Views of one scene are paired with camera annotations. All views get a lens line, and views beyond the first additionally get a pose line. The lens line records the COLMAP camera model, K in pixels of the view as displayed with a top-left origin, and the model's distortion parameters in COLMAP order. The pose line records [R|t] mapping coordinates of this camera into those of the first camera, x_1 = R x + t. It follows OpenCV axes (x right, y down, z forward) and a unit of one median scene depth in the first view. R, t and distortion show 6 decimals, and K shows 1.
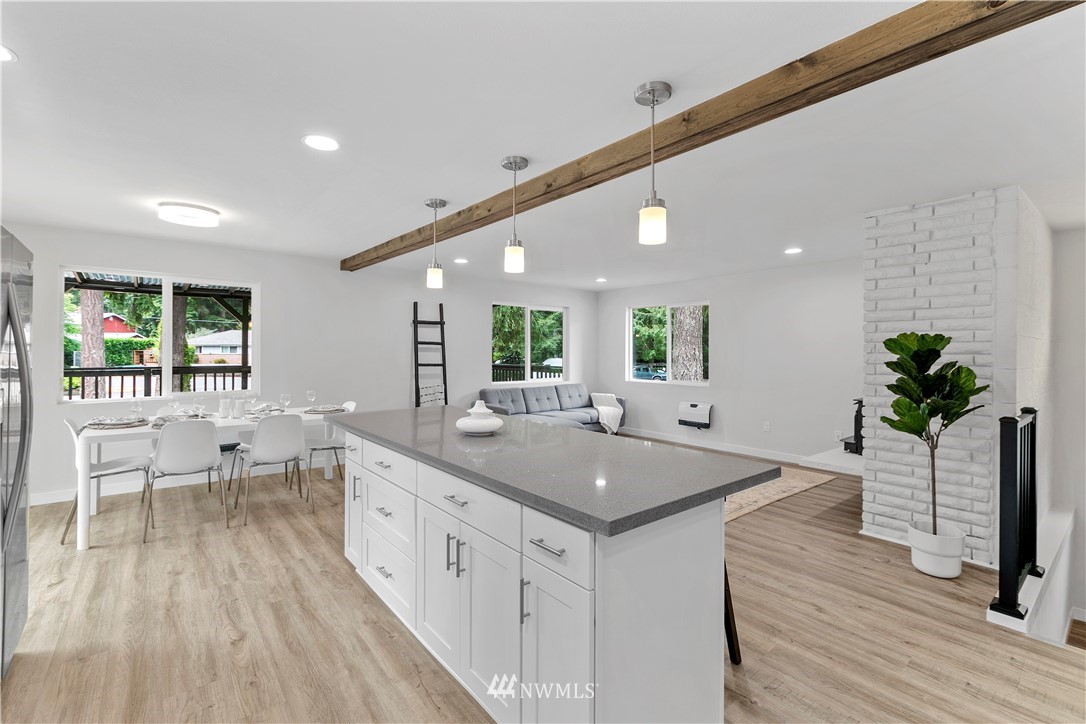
lens RADIAL K [[485.0, 0, 544.6], [0, 485.0, 348.6], [0, 0, 1]] dist [-0.001602, 0.000214]
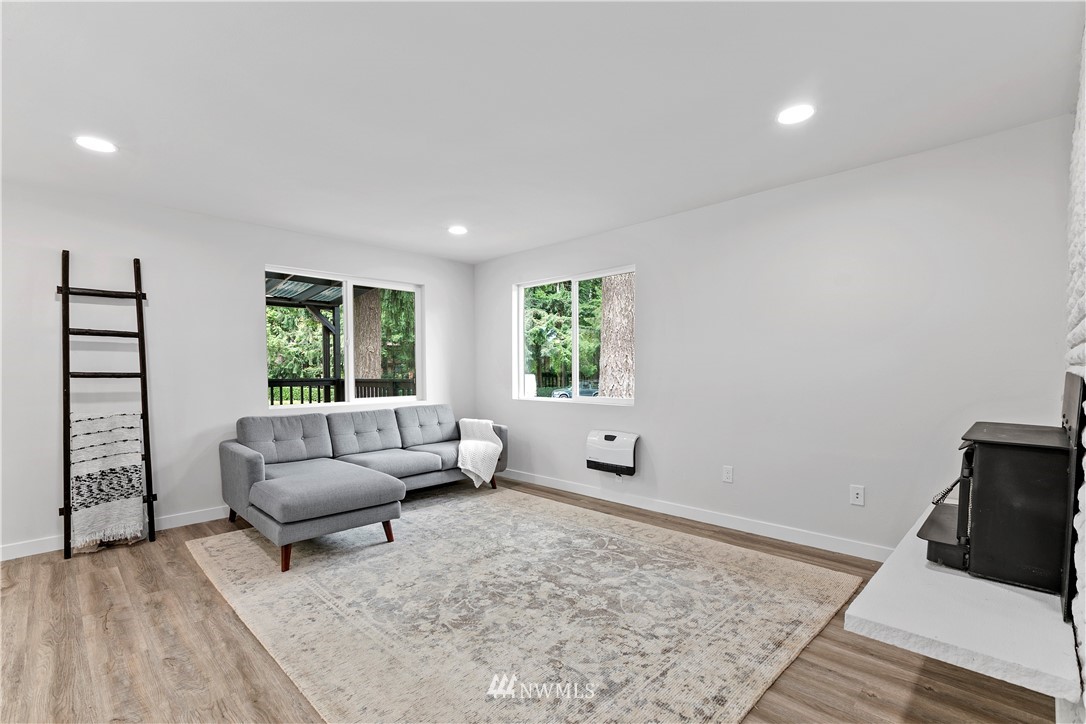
lens RADIAL K [[491.4, 0, 541.2], [0, 491.4, 397.3], [0, 0, 1]] dist [0.000697, 0.000057]
pose [[0.994617, -0.017587, 0.102120, 0.170495], [0.011197, 0.997962, 0.062813, 0.029114], [-0.103017, -0.061332, 0.992787, 0.425496]]
